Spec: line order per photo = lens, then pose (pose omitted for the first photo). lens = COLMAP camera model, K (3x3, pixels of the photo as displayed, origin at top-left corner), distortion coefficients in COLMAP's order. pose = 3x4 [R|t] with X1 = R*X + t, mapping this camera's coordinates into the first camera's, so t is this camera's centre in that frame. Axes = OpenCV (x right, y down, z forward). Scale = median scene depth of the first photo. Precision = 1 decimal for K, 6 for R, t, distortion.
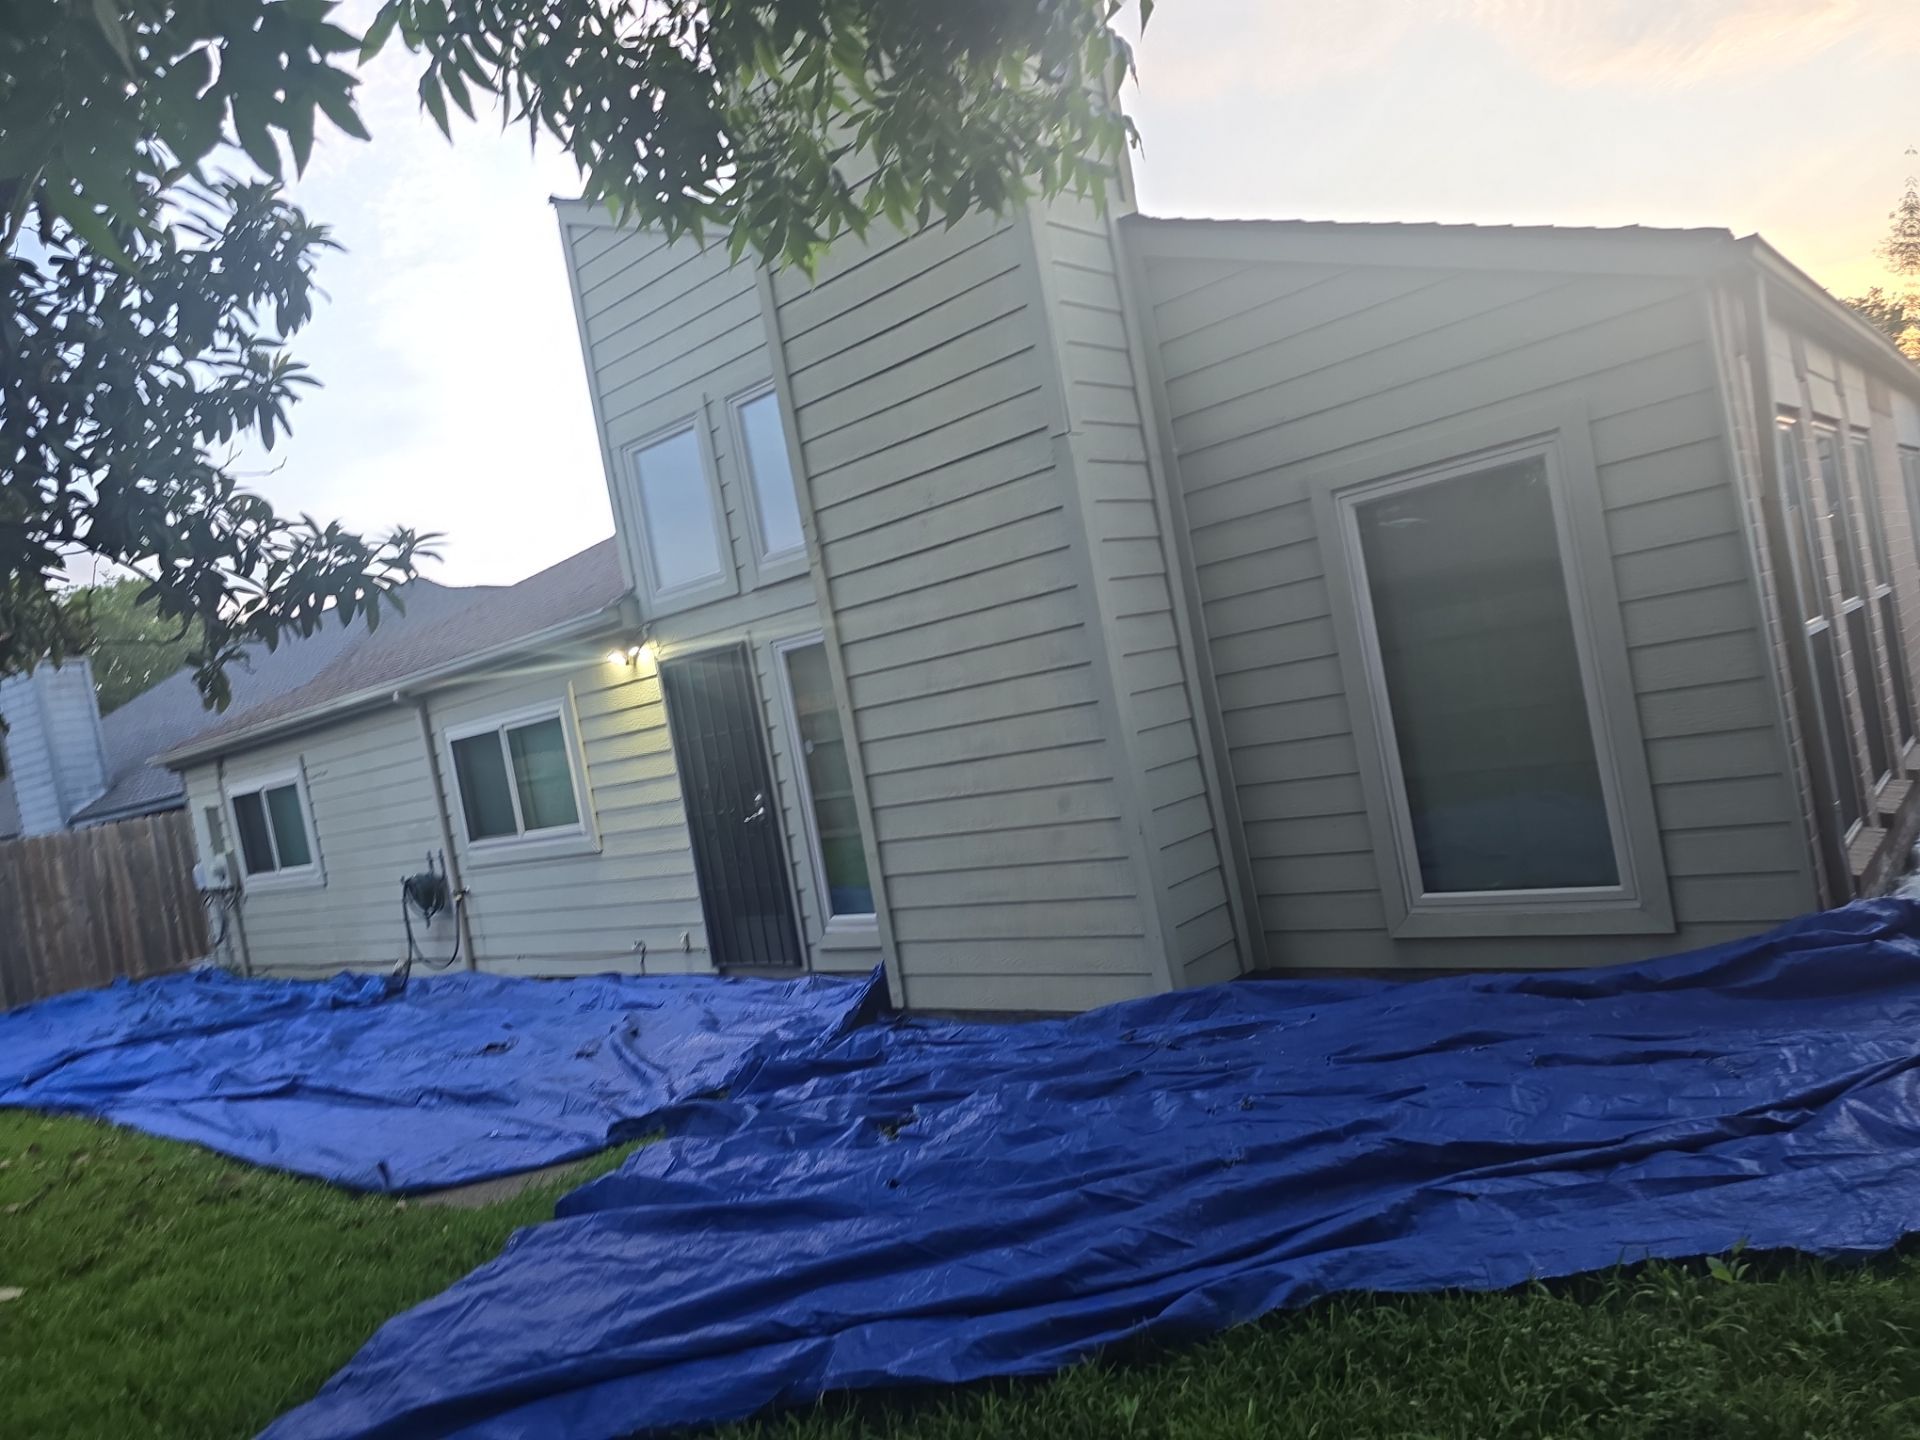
lens RADIAL K [[1292.0, 0, 958.3], [0, 1292.0, 713.0], [0, 0, 1]] dist [0.048859, -0.042164]
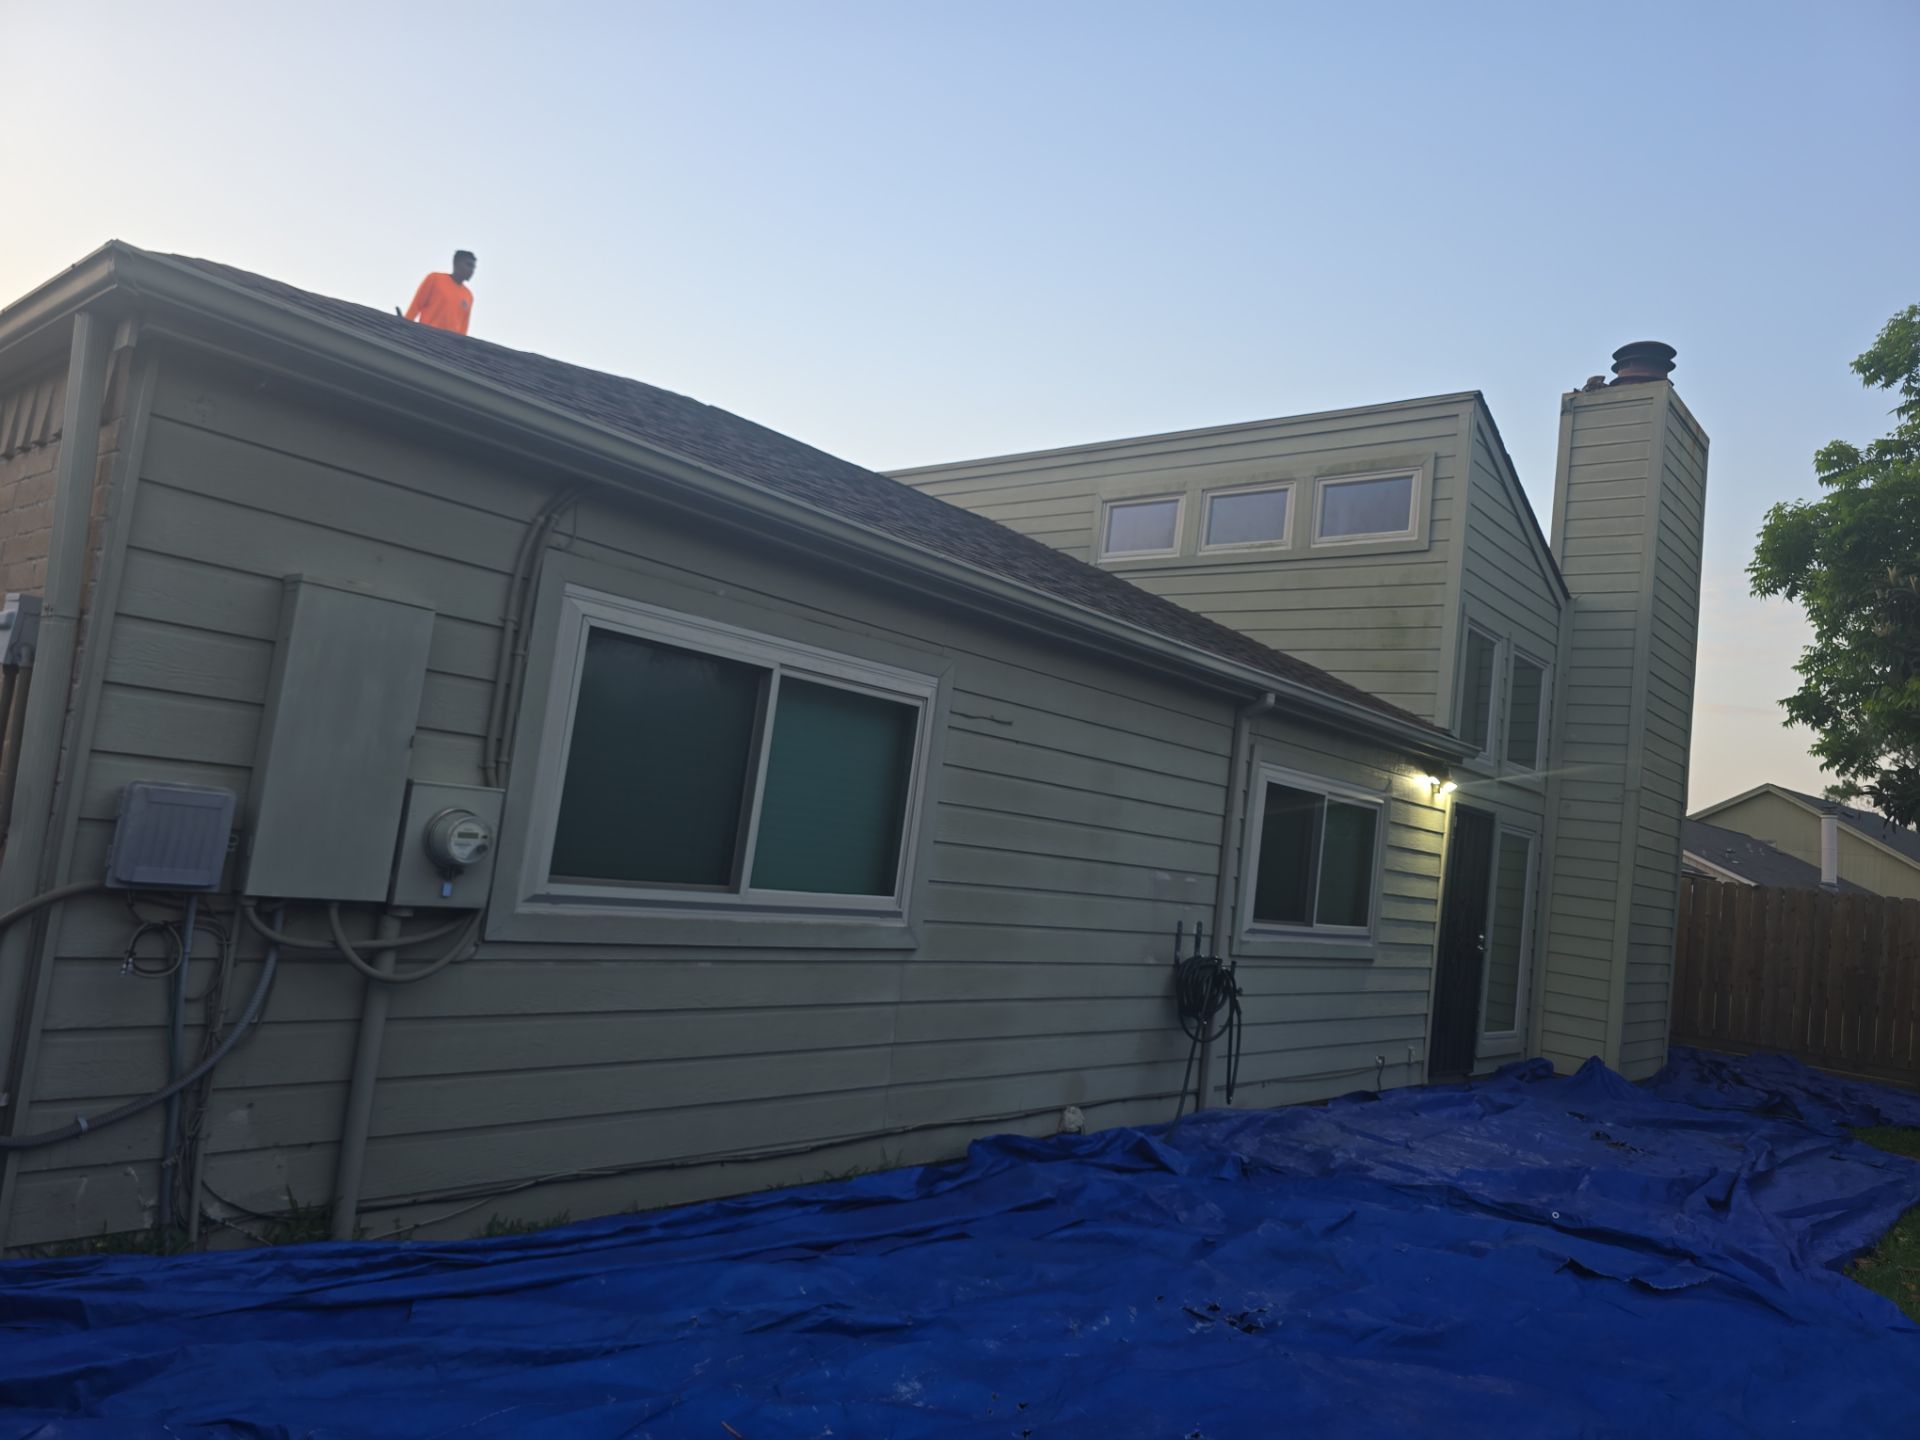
lens RADIAL K [[1292.0, 0, 961.2], [0, 1292.0, 720.9], [0, 0, 1]] dist [0.048859, -0.042164]
pose [[-0.012437, 0.280924, 0.959649, -1.111816], [-0.102197, 0.954341, -0.280695, 0.214201], [-0.994686, -0.101564, 0.016840, 1.170276]]
